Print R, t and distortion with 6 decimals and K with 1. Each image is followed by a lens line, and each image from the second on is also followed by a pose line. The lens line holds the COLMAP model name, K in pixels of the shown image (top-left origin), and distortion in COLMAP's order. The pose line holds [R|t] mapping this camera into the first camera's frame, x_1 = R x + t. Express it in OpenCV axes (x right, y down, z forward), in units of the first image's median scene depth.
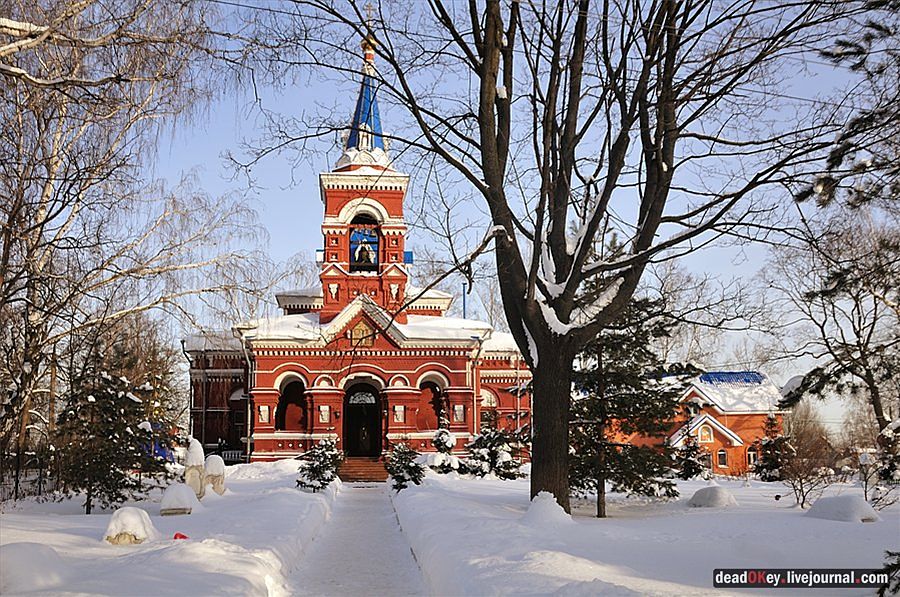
lens RADIAL K [[984.6, 0, 450.0], [0, 984.6, 298.5], [0, 0, 1]] dist [-0.129403, 0.000515]
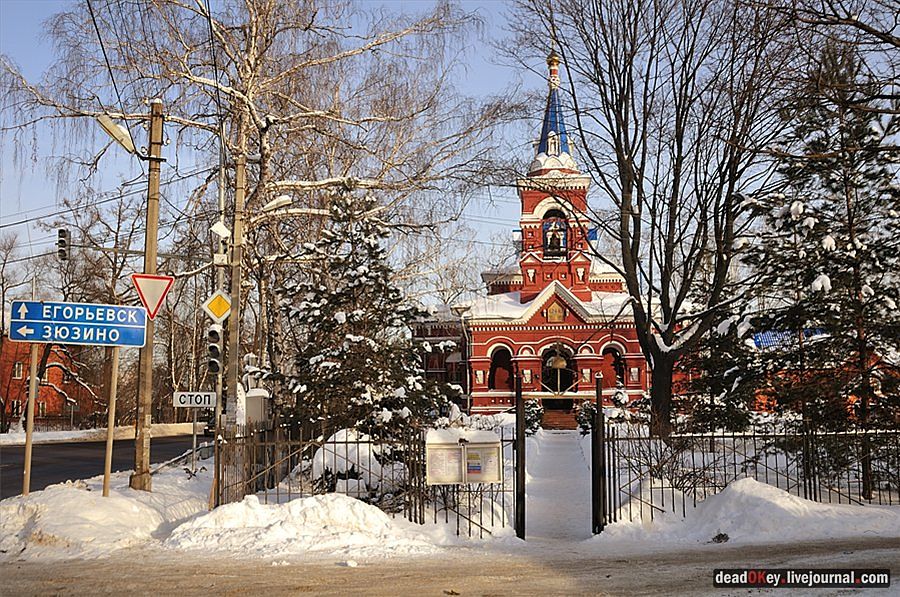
lens RADIAL K [[1073.2, 0, 450.0], [0, 1073.2, 298.5], [0, 0, 1]] dist [-0.113016, 0.000936]
pose [[0.983160, -0.017990, -0.181859, 0.027917], [0.029649, 0.997661, 0.061596, -0.070782], [0.180325, -0.065950, 0.981394, -0.370986]]
